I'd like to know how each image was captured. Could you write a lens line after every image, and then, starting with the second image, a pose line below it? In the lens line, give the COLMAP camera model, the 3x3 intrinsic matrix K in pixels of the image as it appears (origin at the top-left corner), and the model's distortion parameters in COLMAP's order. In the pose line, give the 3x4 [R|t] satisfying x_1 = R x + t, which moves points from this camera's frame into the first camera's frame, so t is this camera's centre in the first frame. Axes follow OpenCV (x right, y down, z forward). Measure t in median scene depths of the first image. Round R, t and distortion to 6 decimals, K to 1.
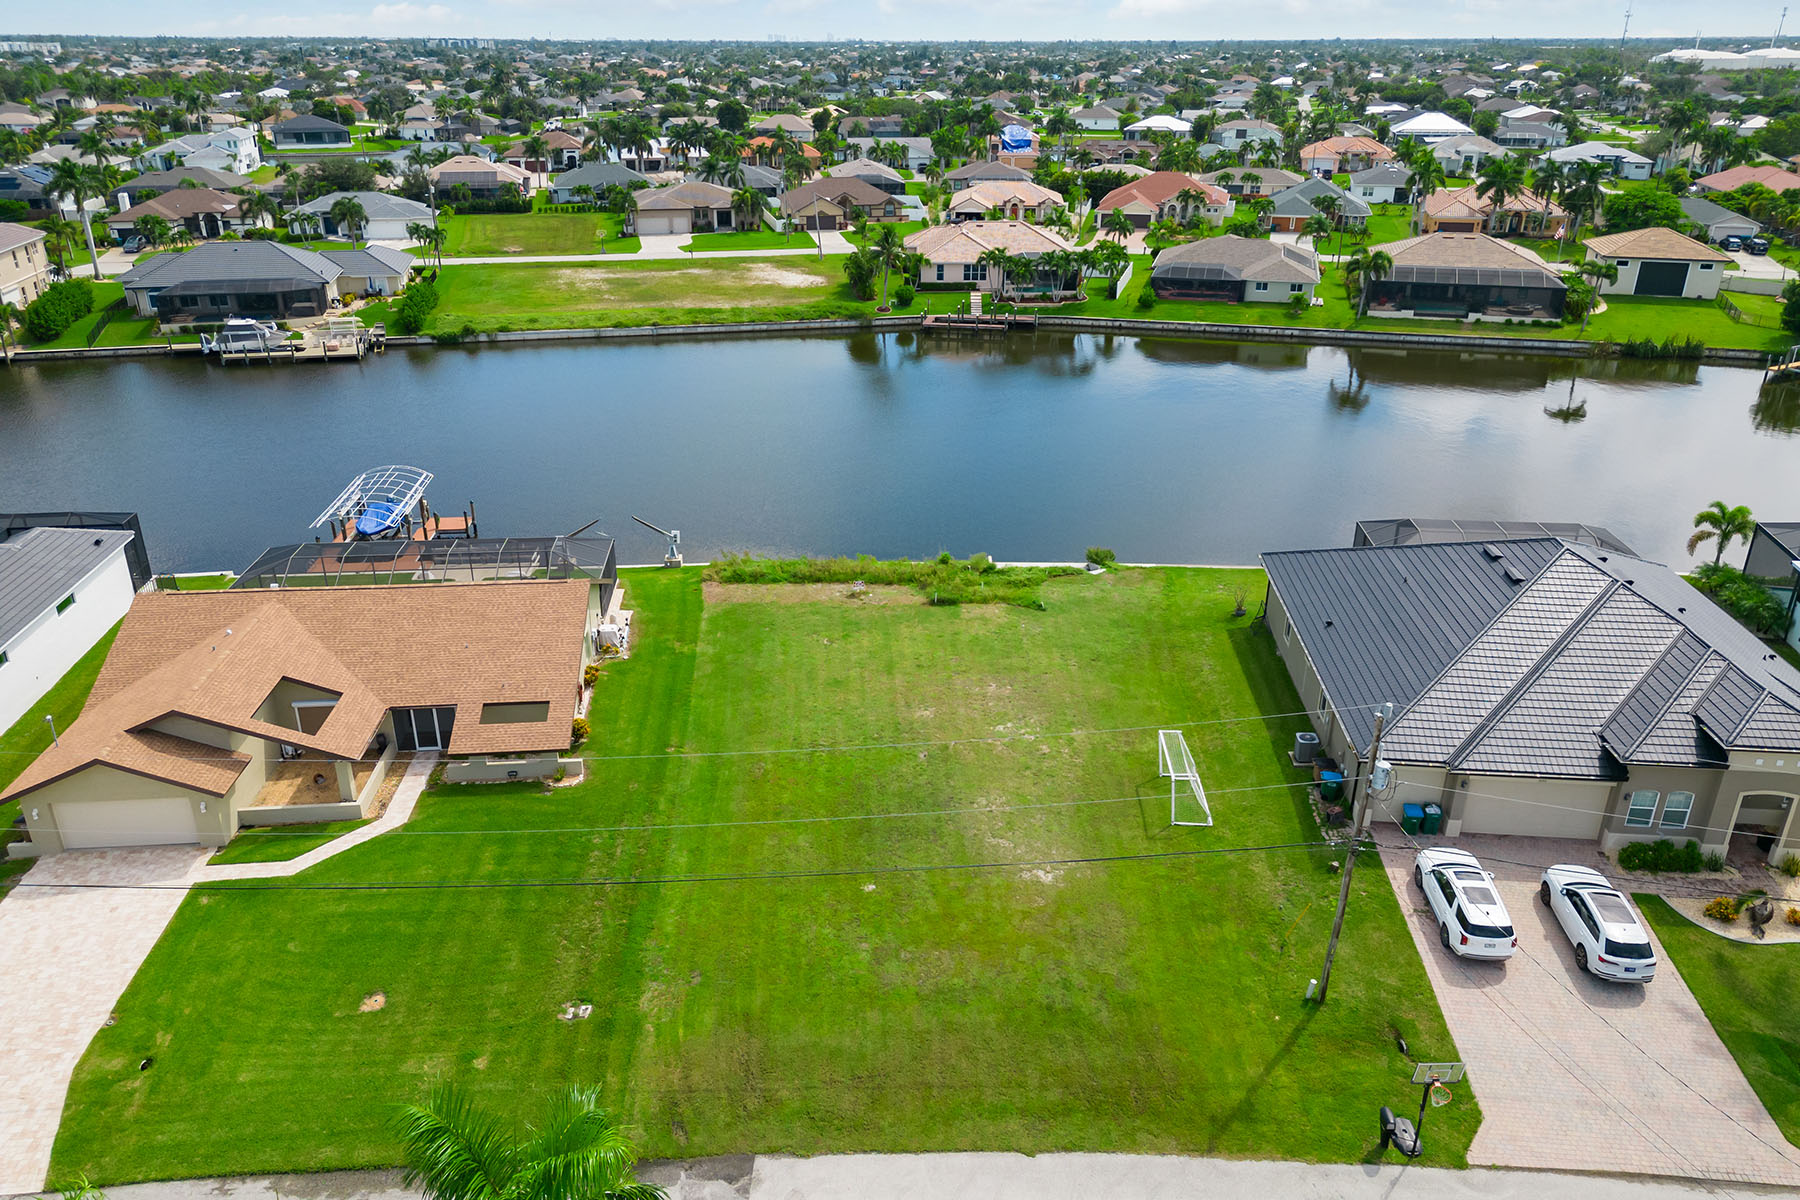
lens RADIAL K [[1268.8, 0, 890.0], [0, 1268.8, 596.3], [0, 0, 1]] dist [0.074989, -0.074732]
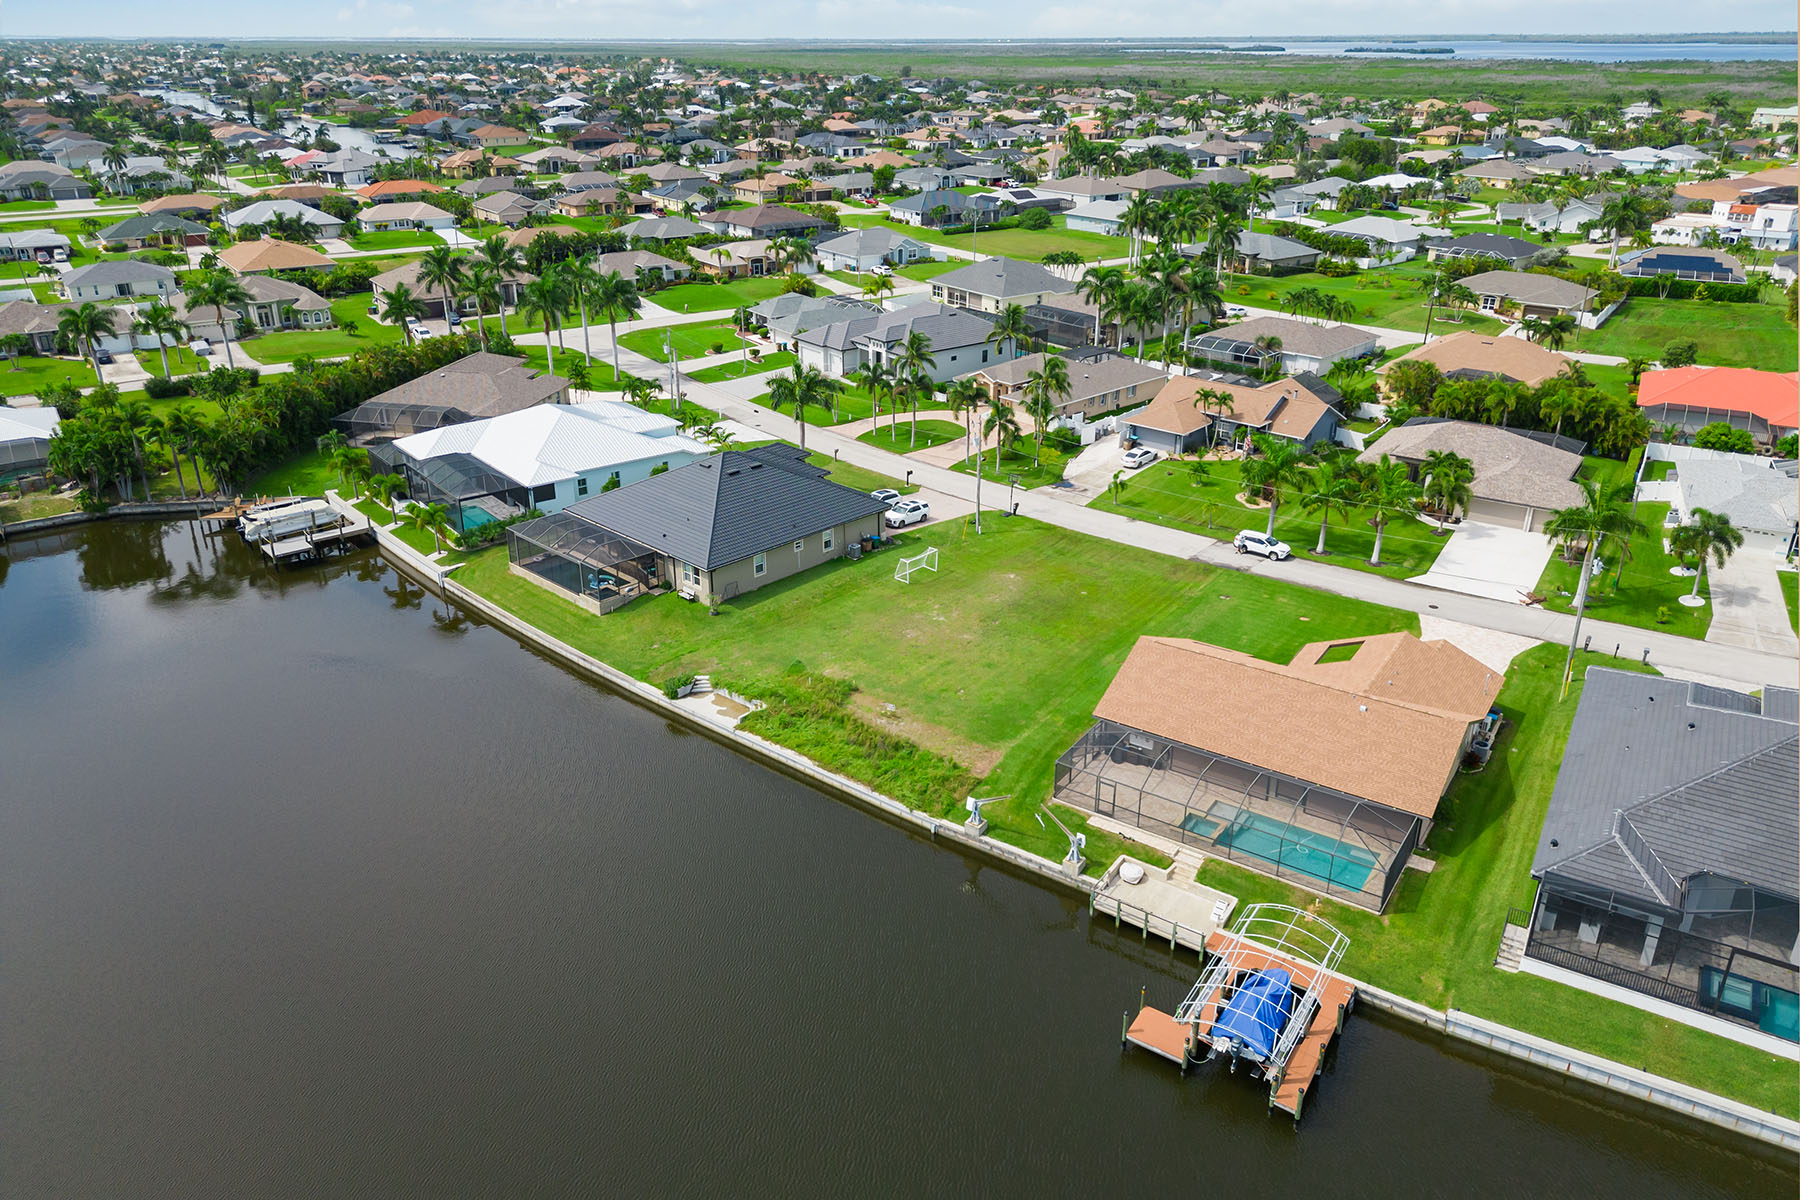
lens RADIAL K [[1268.8, 0, 890.0], [0, 1268.8, 596.3], [0, 0, 1]] dist [0.074989, -0.074732]
pose [[-0.777093, -0.253108, 0.576249, -0.693284], [0.250843, 0.715164, 0.652394, -0.871215], [-0.577239, 0.651519, -0.492259, 1.544638]]
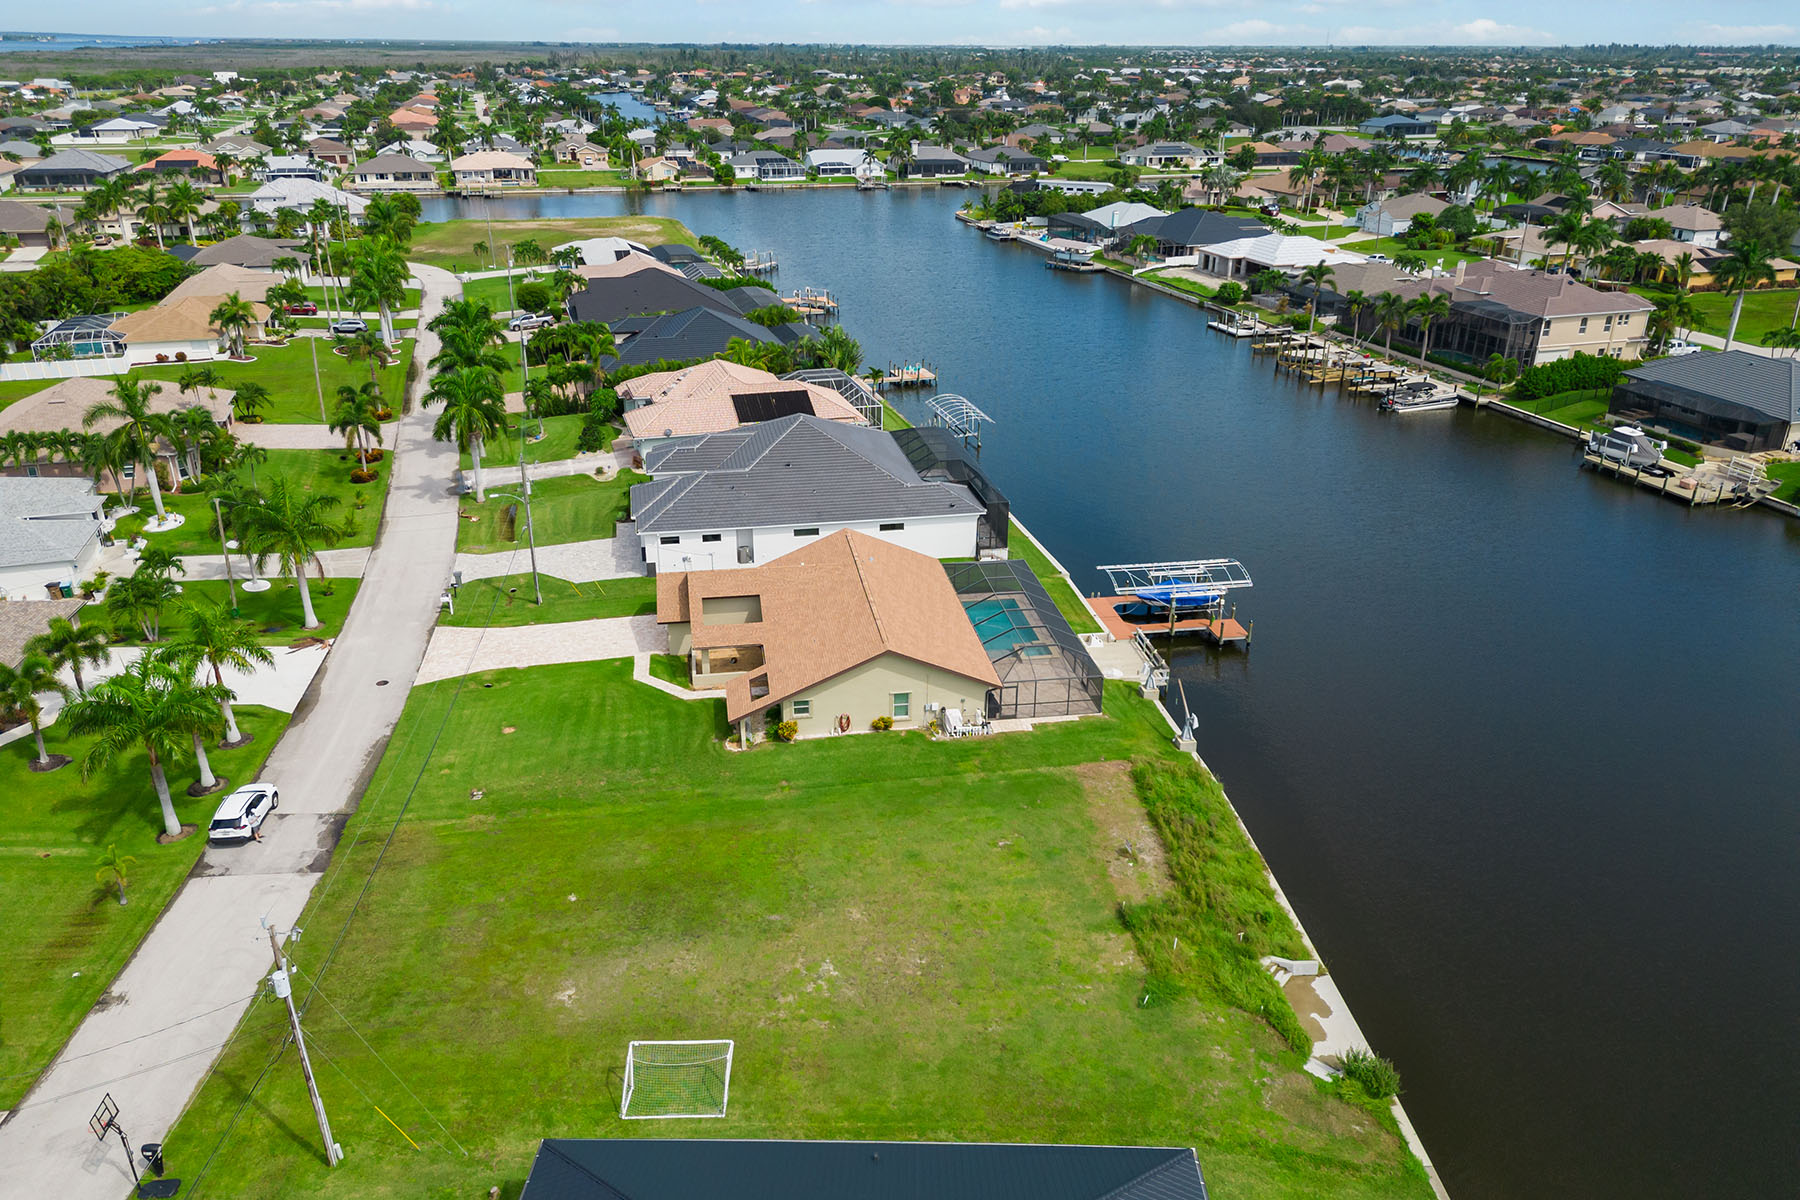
lens RADIAL K [[1258.2, 0, 891.4], [0, 1258.2, 601.1], [0, 0, 1]] dist [0.077088, -0.079874]
pose [[0.072267, 0.400721, -0.913345, 0.697229], [-0.403188, 0.849319, 0.340729, -0.386044], [0.912259, 0.343626, 0.222943, 0.614953]]
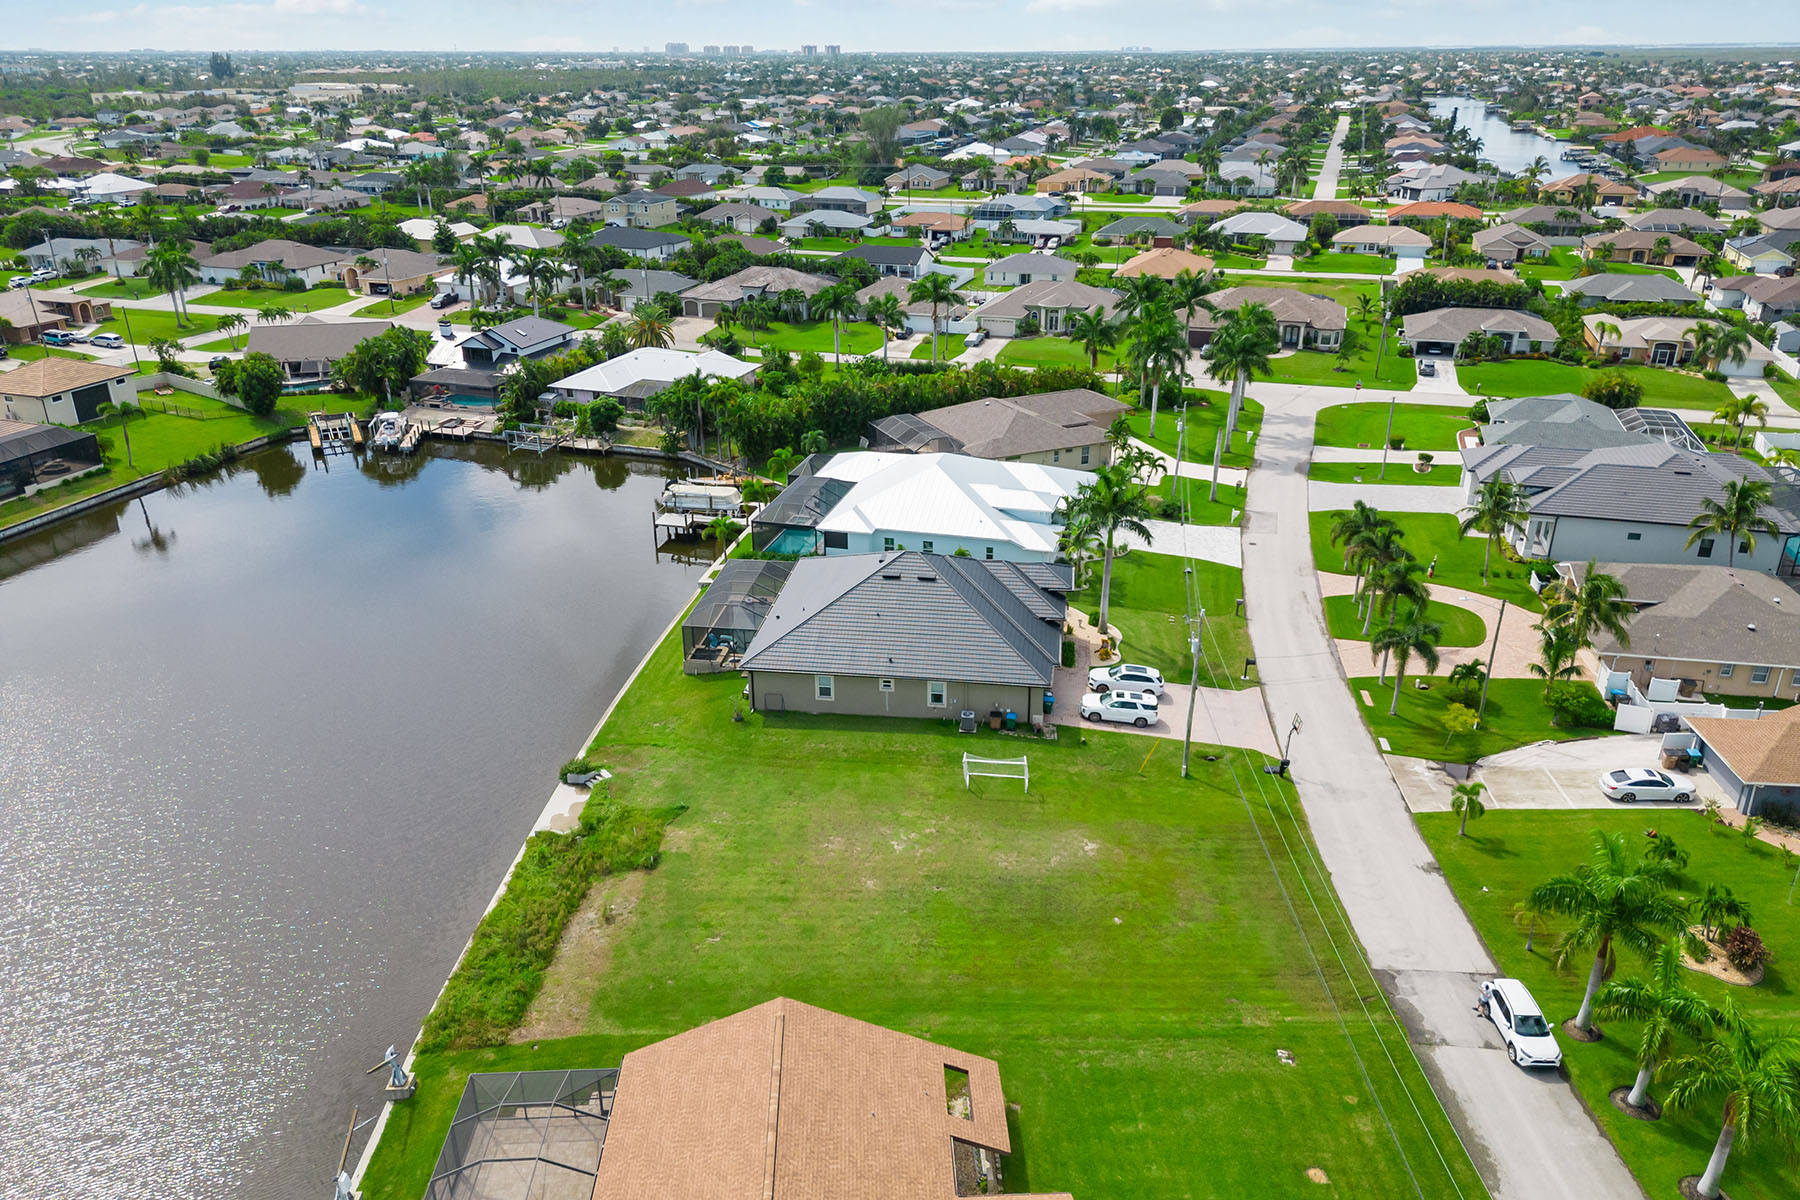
lens RADIAL K [[1262.4, 0, 903.9], [0, 1262.4, 598.6], [0, 0, 1]] dist [0.068212, -0.069815]
pose [[0.041249, -0.398474, 0.916251, -0.790570], [0.401146, 0.846482, 0.350073, -0.444374], [-0.915085, 0.353110, 0.194763, 0.553812]]
